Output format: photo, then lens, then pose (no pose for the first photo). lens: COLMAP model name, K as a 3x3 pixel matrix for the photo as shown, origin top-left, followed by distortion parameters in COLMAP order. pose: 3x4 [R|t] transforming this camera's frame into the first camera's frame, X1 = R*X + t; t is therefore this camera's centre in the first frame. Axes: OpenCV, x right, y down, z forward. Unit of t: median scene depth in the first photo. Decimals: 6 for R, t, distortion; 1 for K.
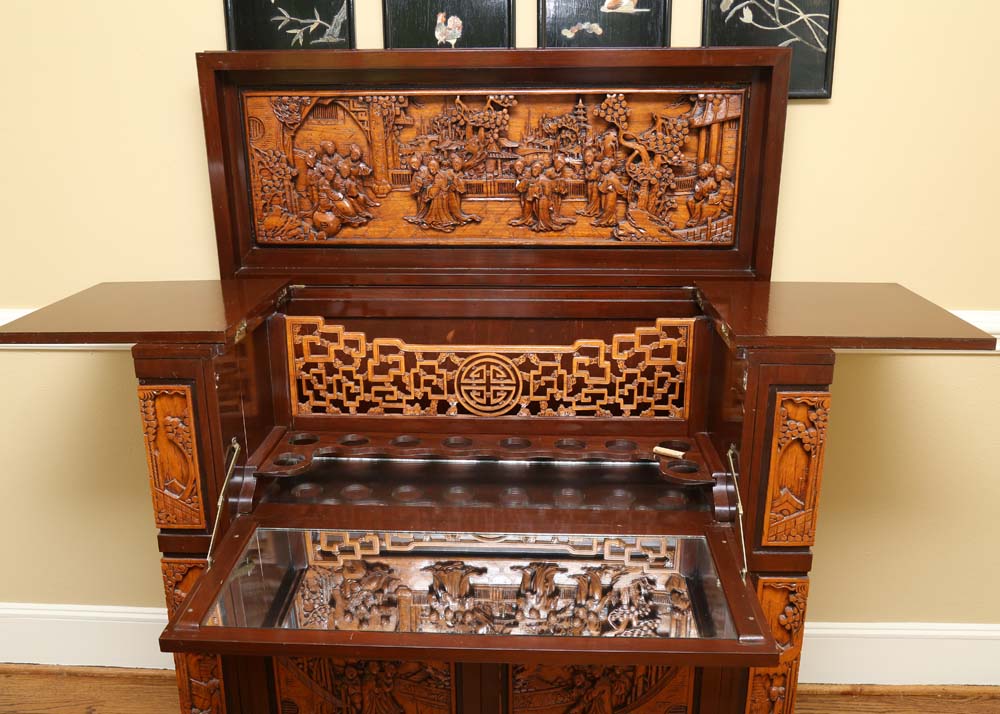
lens RADIAL K [[904.7, 0, 500.0], [0, 904.7, 357.0], [0, 0, 1]] dist [-0.078722, 0.088517]
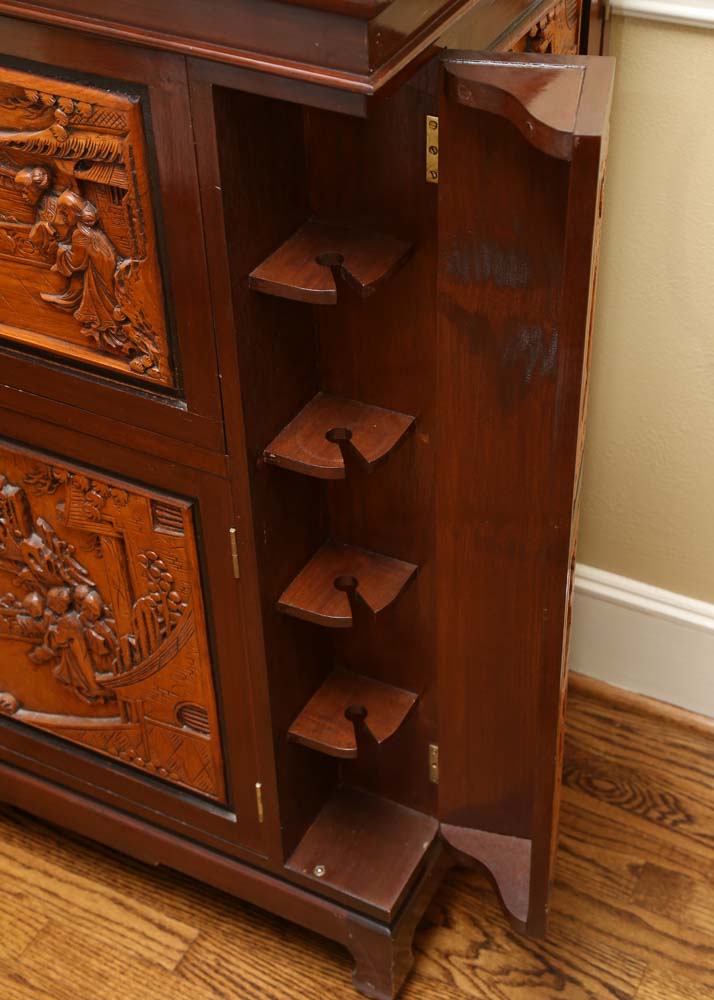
lens RADIAL K [[1594.7, 0, 360.6], [0, 1594.7, 465.9], [0, 0, 1]] dist [0.174837, 0.029758]
pose [[0.901323, 0.249368, -0.354166, 0.537631], [-0.101576, 0.916539, 0.386832, -0.104130], [0.421070, -0.312686, 0.851427, 0.259504]]
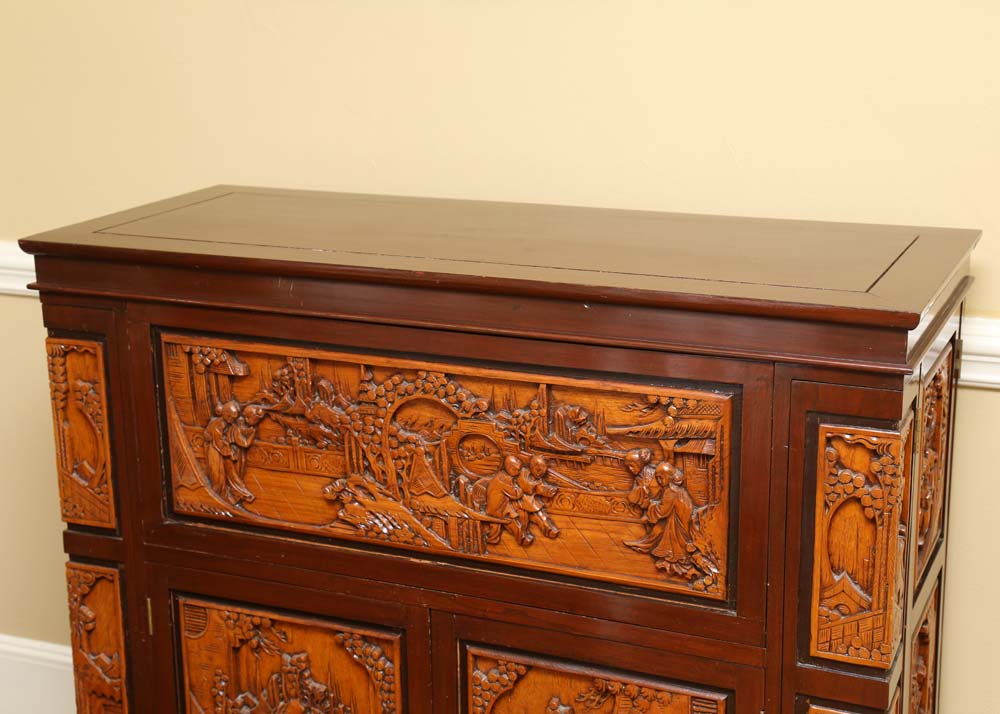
lens RADIAL K [[1583.7, 0, 500.0], [0, 1583.7, 357.0], [0, 0, 1]] dist [0.162250, 0.095087]
pose [[0.932895, 0.088251, -0.349168, 0.406530], [-0.095916, 0.995378, -0.004686, 0.014409], [0.347141, 0.037862, 0.937048, -0.178588]]
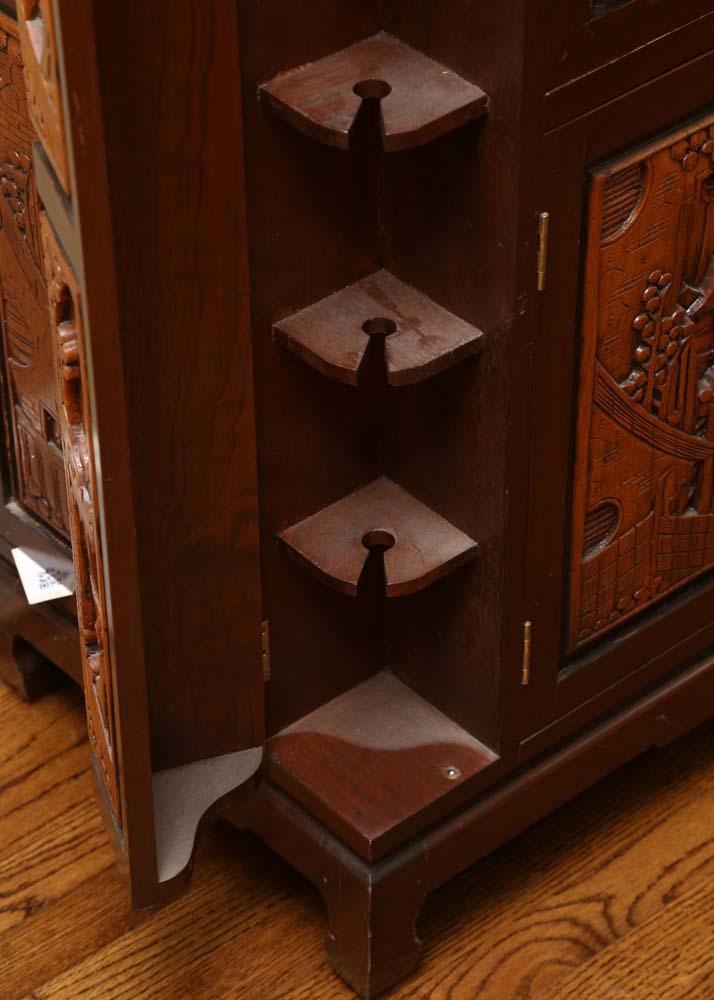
lens RADIAL K [[2839.6, 0, 358.0], [0, 2839.6, 474.9], [0, 0, 1]] dist [0.501107, 0.670934]
pose [[0.720328, -0.428590, 0.545379, -0.862116], [0.207105, 0.883291, 0.420599, -0.116215], [-0.661993, -0.190019, 0.725023, 0.227606]]
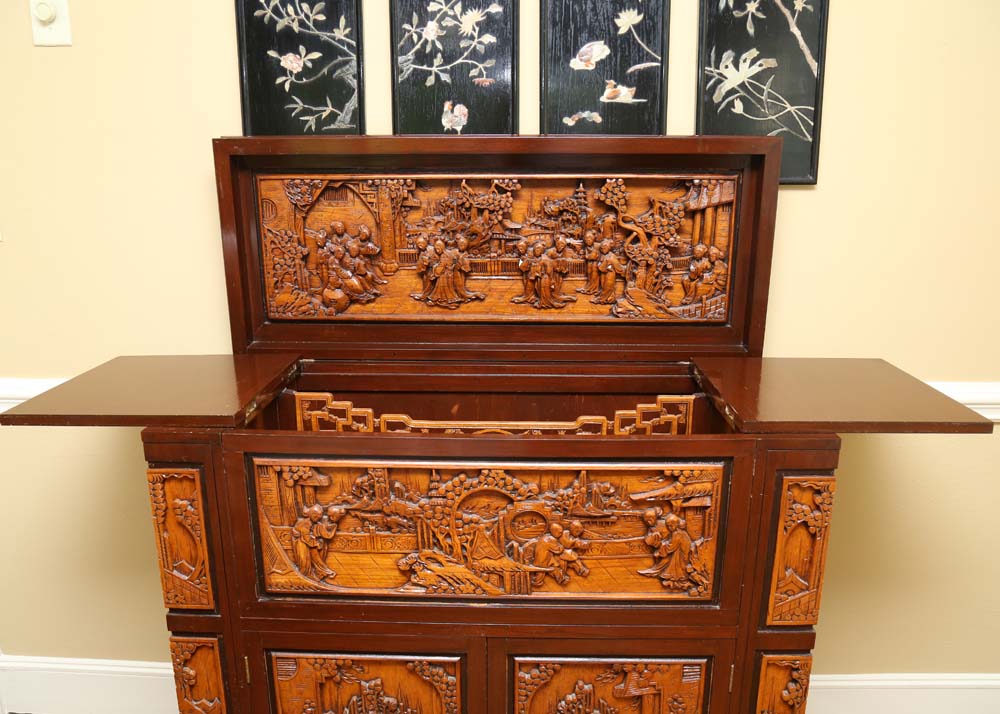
lens RADIAL K [[786.2, 0, 498.9], [0, 786.2, 353.8], [0, 0, 1]] dist [-0.120449, 0.098574]
pose [[0.999828, 0.000676, 0.018537, -0.022809], [0.000193, 0.998904, -0.046801, -0.047327], [-0.018548, 0.046796, 0.998732, 0.107672]]
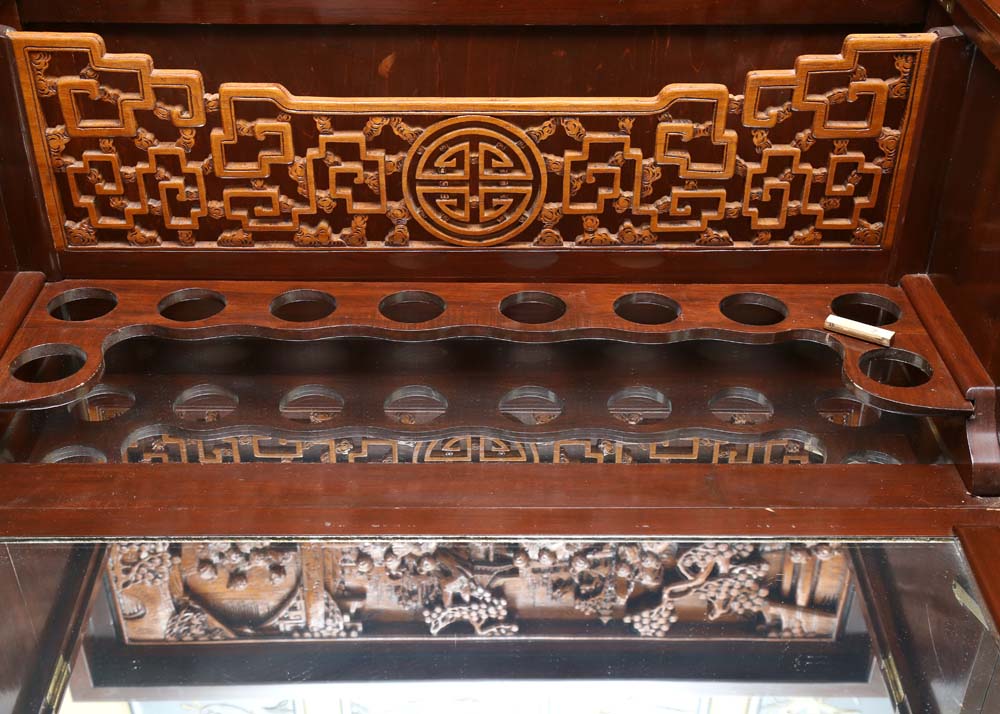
lens RADIAL K [[1318.0, 0, 497.8], [0, 1318.0, 361.9], [0, 0, 1]] dist [0.063784, 0.069197]
pose [[0.998564, -0.021683, 0.048979, -0.036511], [0.007145, 0.960150, 0.279393, -0.071226], [-0.053086, -0.278642, 0.958927, 0.316893]]
